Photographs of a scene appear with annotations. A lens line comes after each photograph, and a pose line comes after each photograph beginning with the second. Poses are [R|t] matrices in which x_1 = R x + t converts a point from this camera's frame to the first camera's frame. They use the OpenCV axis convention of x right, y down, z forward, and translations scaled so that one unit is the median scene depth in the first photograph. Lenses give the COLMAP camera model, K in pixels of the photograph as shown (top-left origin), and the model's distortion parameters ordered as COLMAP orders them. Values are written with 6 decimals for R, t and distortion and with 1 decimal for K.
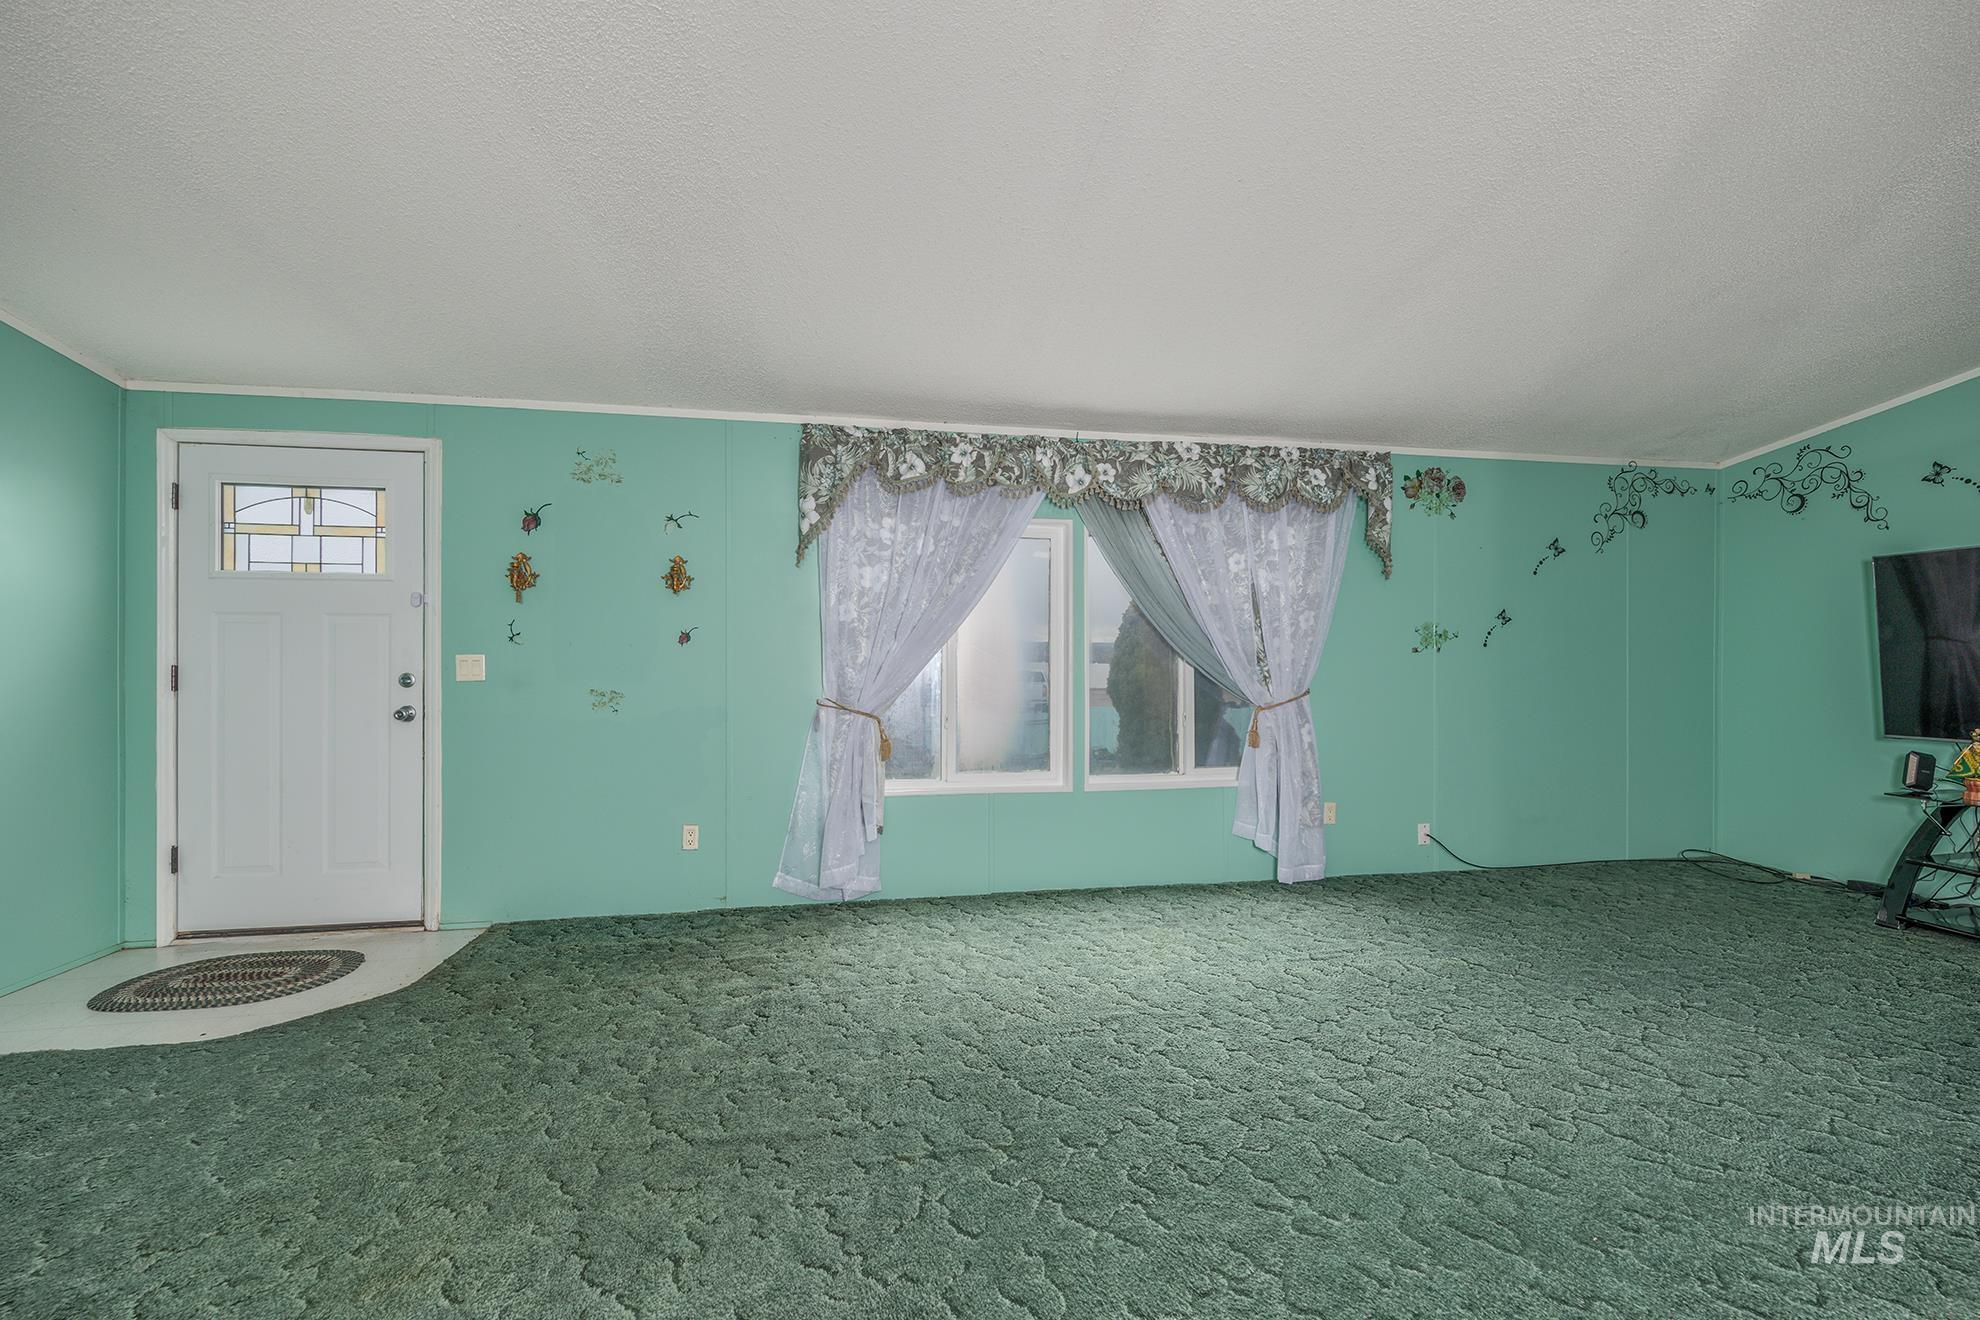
lens RADIAL K [[799.0, 0, 1011.6], [0, 799.0, 658.1], [0, 0, 1]] dist [0.003518, -0.002564]
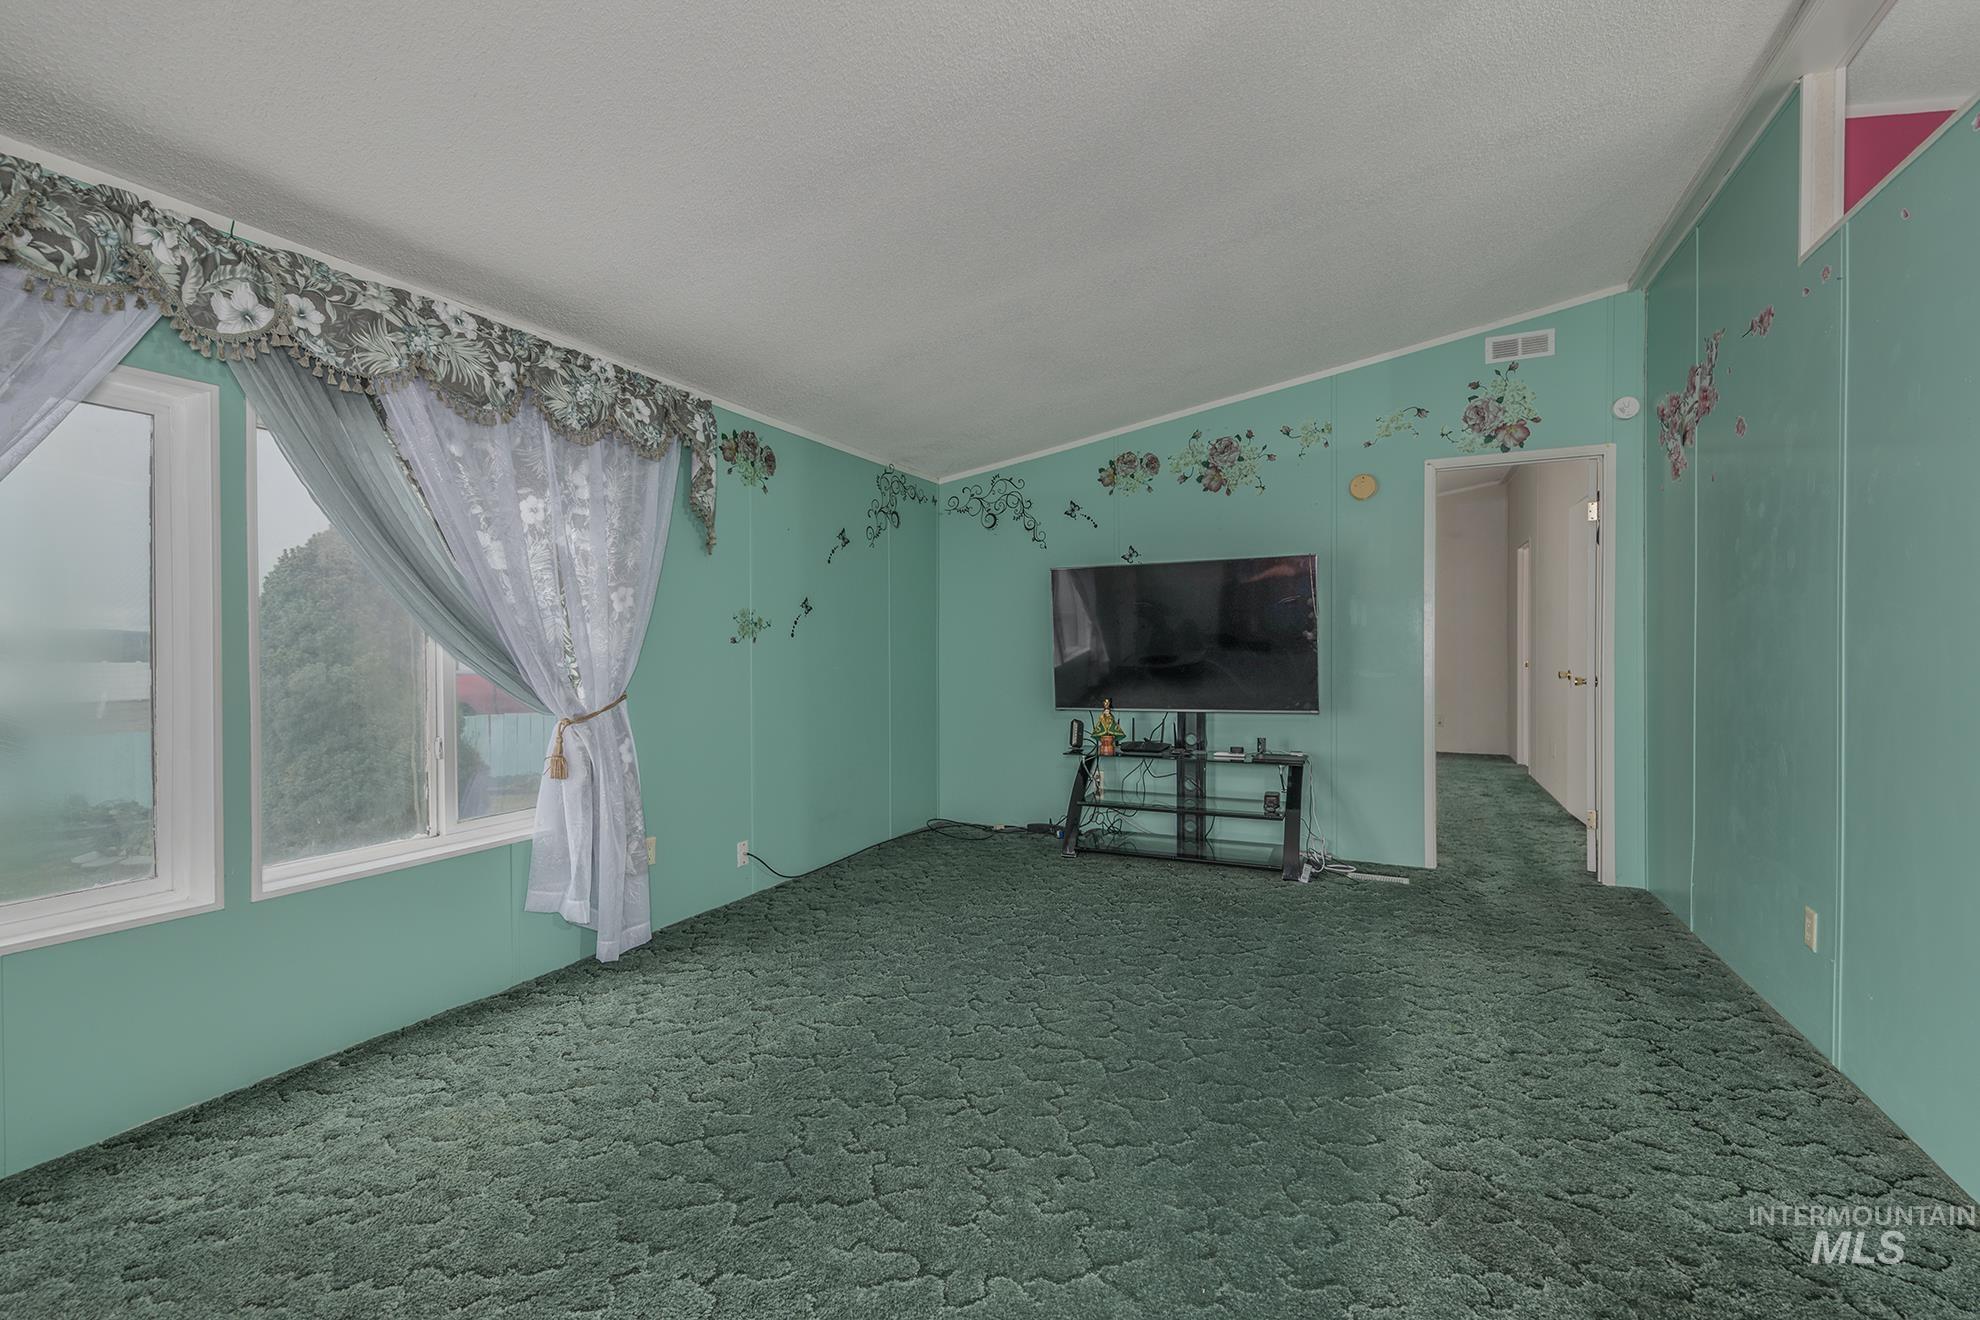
lens RADIAL K [[853.5, 0, 988.8], [0, 853.5, 652.0], [0, 0, 1]] dist [0.002844, -0.003342]
pose [[0.583661, -0.006270, 0.811973, -0.090727], [0.003087, 0.999980, 0.005502, -0.001800], [-0.811991, -0.000704, 0.583669, 0.293111]]
